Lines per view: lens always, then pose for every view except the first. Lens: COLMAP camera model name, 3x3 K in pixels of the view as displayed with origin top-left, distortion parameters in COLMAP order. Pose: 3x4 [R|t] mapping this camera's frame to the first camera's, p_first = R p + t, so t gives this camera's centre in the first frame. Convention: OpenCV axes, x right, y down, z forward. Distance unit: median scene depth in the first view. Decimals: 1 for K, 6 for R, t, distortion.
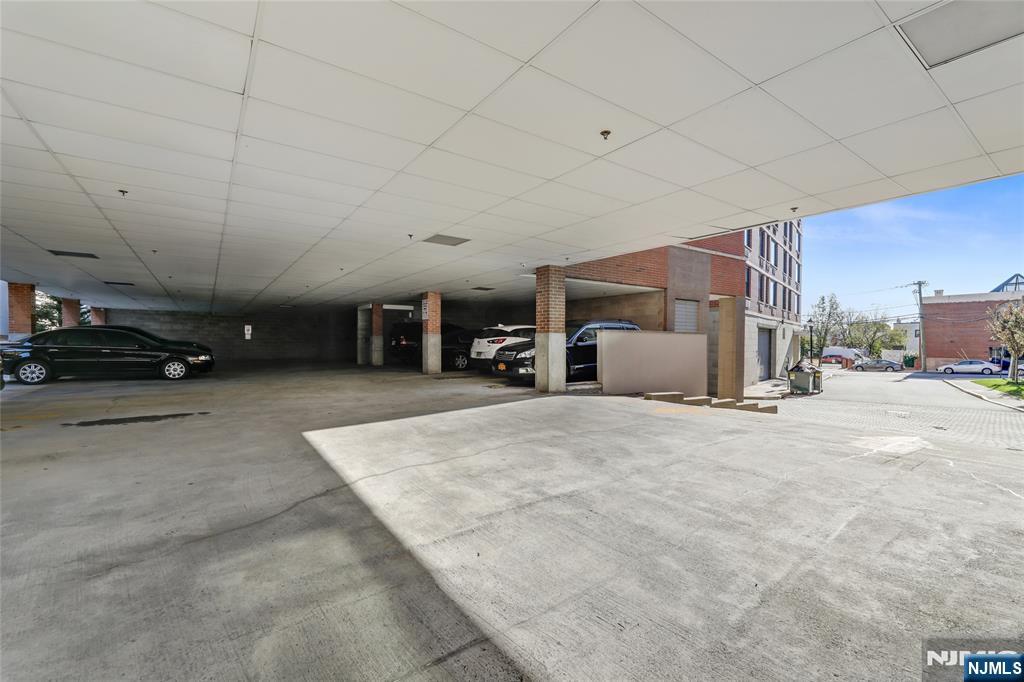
lens RADIAL K [[420.2, 0, 509.2], [0, 420.2, 342.6], [0, 0, 1]] dist [-0.000075, -0.002703]
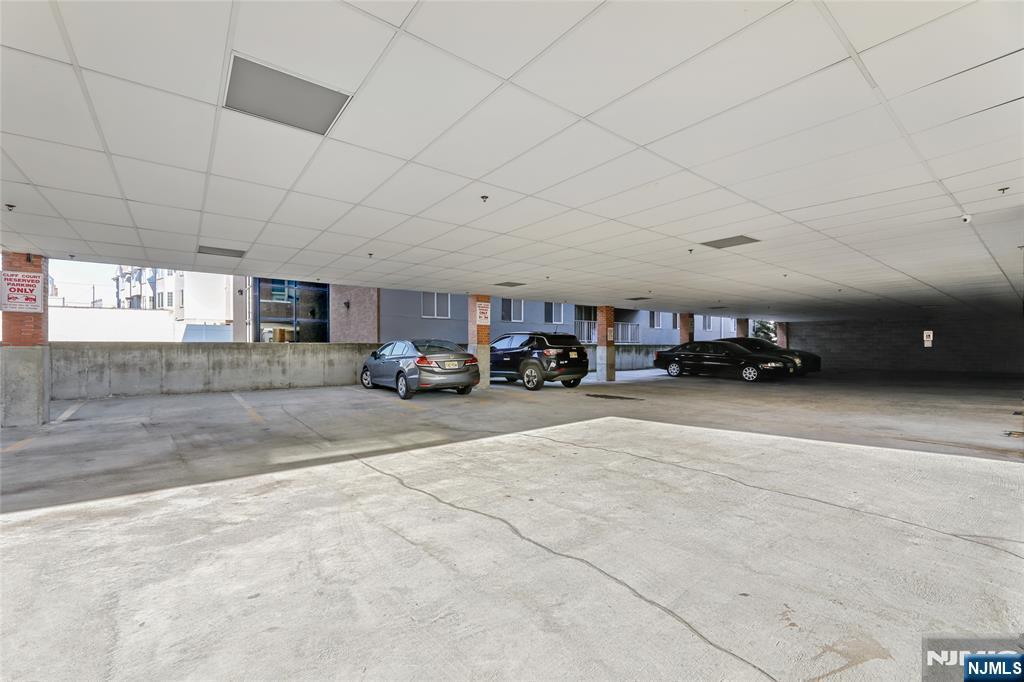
lens RADIAL K [[420.2, 0, 510.4], [0, 420.2, 344.8], [0, 0, 1]] dist [-0.000075, -0.002703]
pose [[0.061656, -0.010353, -0.998044, 0.361034], [-0.002382, 0.999942, -0.010520, -0.003568], [0.998095, 0.003026, 0.061628, 0.235555]]
